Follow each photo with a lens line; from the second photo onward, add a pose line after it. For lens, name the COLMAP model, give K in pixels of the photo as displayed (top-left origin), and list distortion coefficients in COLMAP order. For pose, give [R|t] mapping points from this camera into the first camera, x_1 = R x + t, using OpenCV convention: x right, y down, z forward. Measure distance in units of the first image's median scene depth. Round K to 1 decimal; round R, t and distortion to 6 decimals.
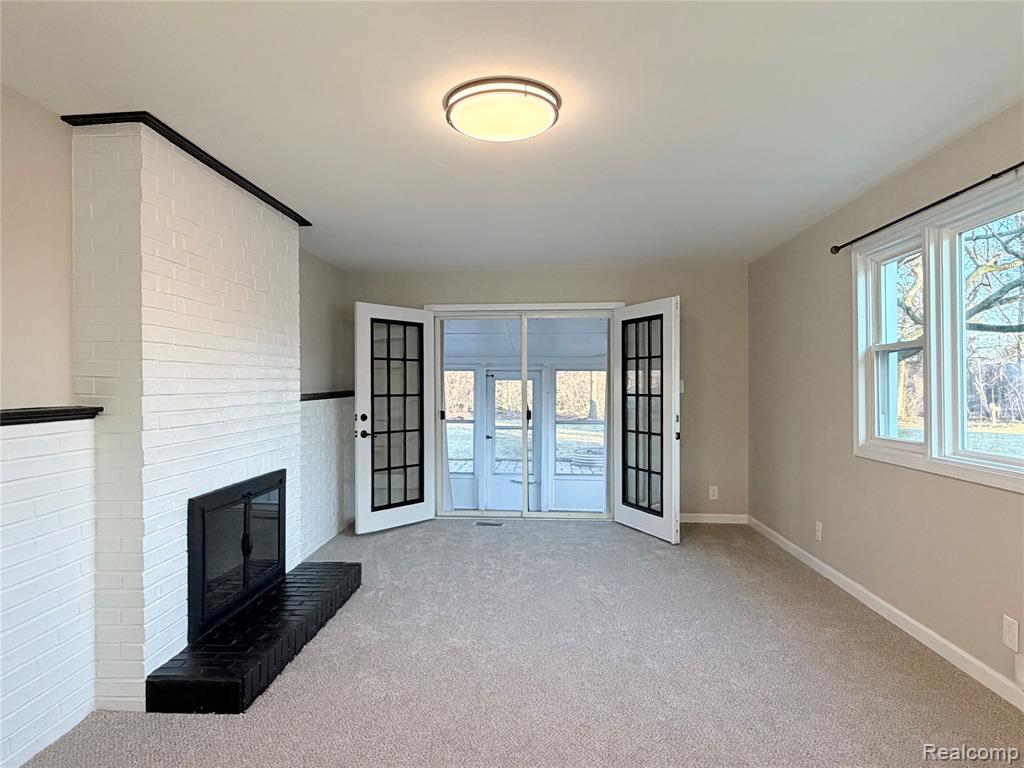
lens RADIAL K [[631.1, 0, 512.0], [0, 631.1, 384.0], [0, 0, 1]] dist [-0.000584, -0.000841]
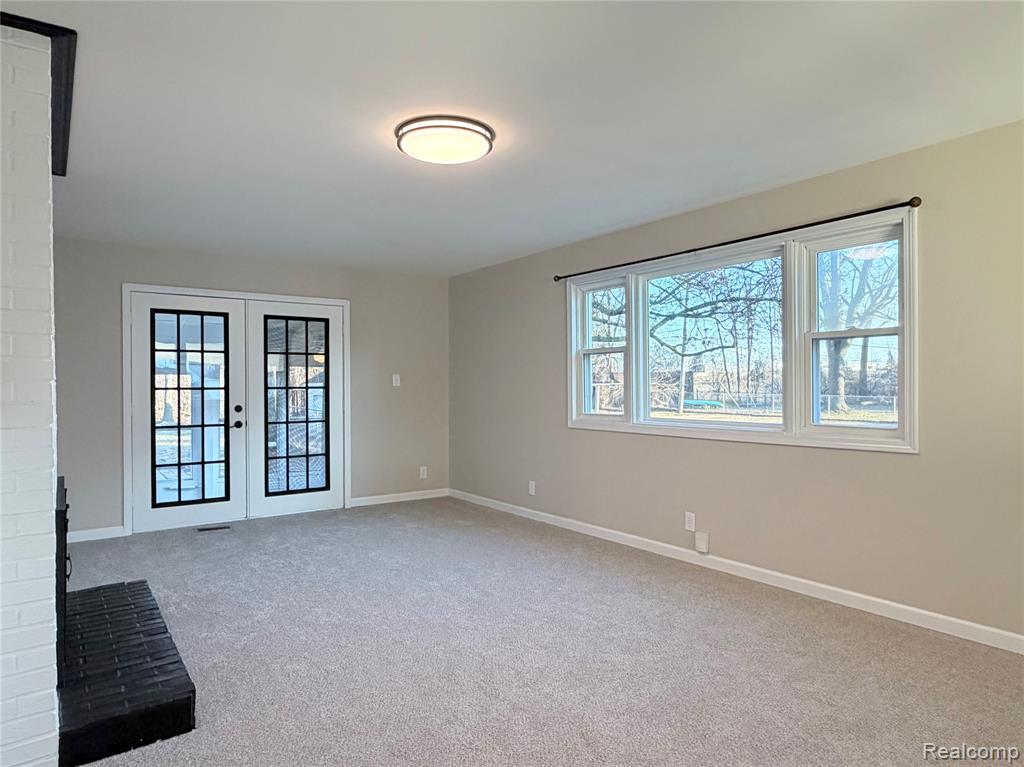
lens RADIAL K [[635.1, 0, 512.0], [0, 635.1, 383.5], [0, 0, 1]] dist [-0.080430, 0.085810]
pose [[0.778942, -0.011441, 0.626992, -0.443870], [0.009427, 0.999934, 0.006534, 0.004878], [-0.627026, 0.000821, 0.778998, -0.013487]]
